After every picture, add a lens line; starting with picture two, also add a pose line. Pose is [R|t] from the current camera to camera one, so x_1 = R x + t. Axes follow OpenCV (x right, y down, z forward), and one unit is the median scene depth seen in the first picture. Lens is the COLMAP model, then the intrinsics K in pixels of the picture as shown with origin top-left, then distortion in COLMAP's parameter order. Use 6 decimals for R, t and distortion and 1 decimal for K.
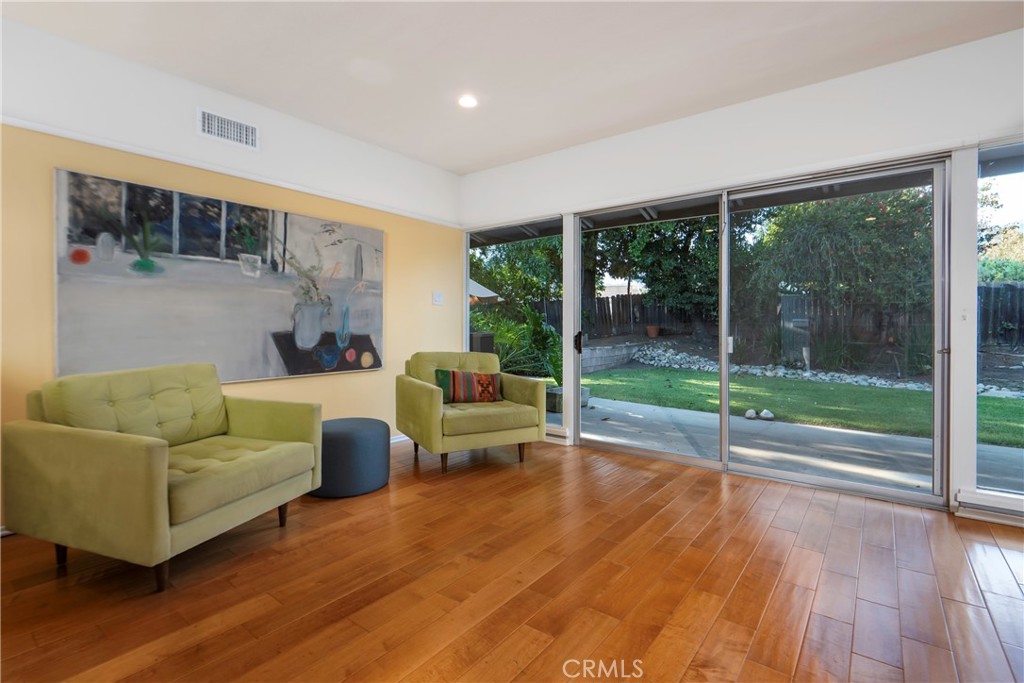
lens RADIAL K [[472.8, 0, 511.8], [0, 472.8, 332.9], [0, 0, 1]] dist [-0.003996, -0.001060]
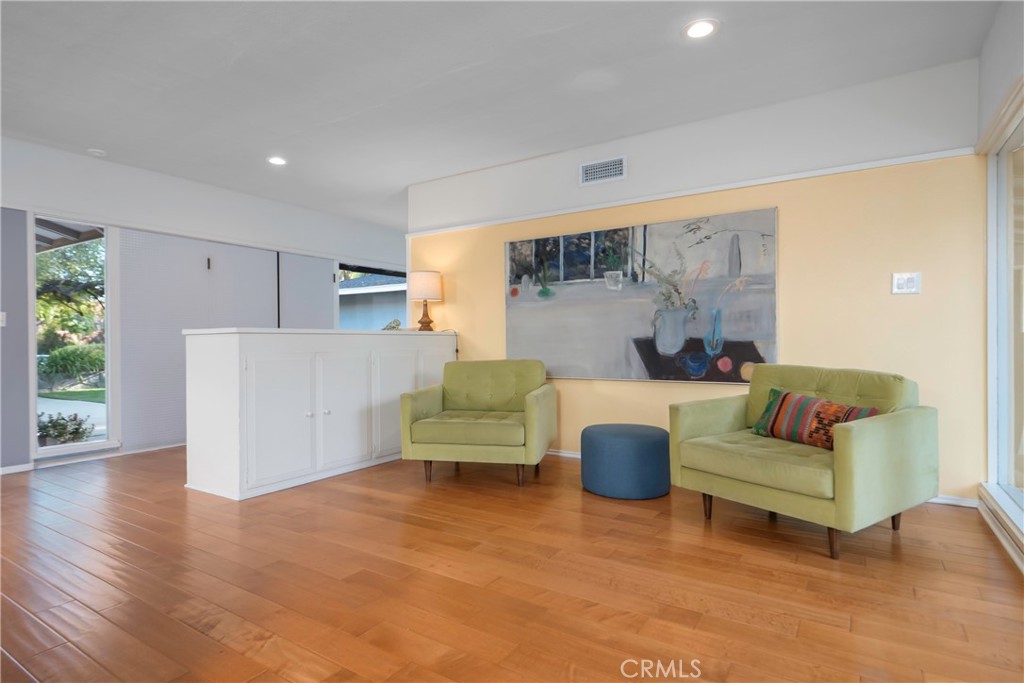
lens RADIAL K [[537.4, 0, 513.0], [0, 537.4, 342.5], [0, 0, 1]] dist [0.000206, -0.000068]
pose [[0.099313, 0.001058, -0.995056, 0.717587], [-0.005240, 0.999986, 0.000540, 0.009670], [0.995042, 0.005161, 0.099317, 0.608093]]
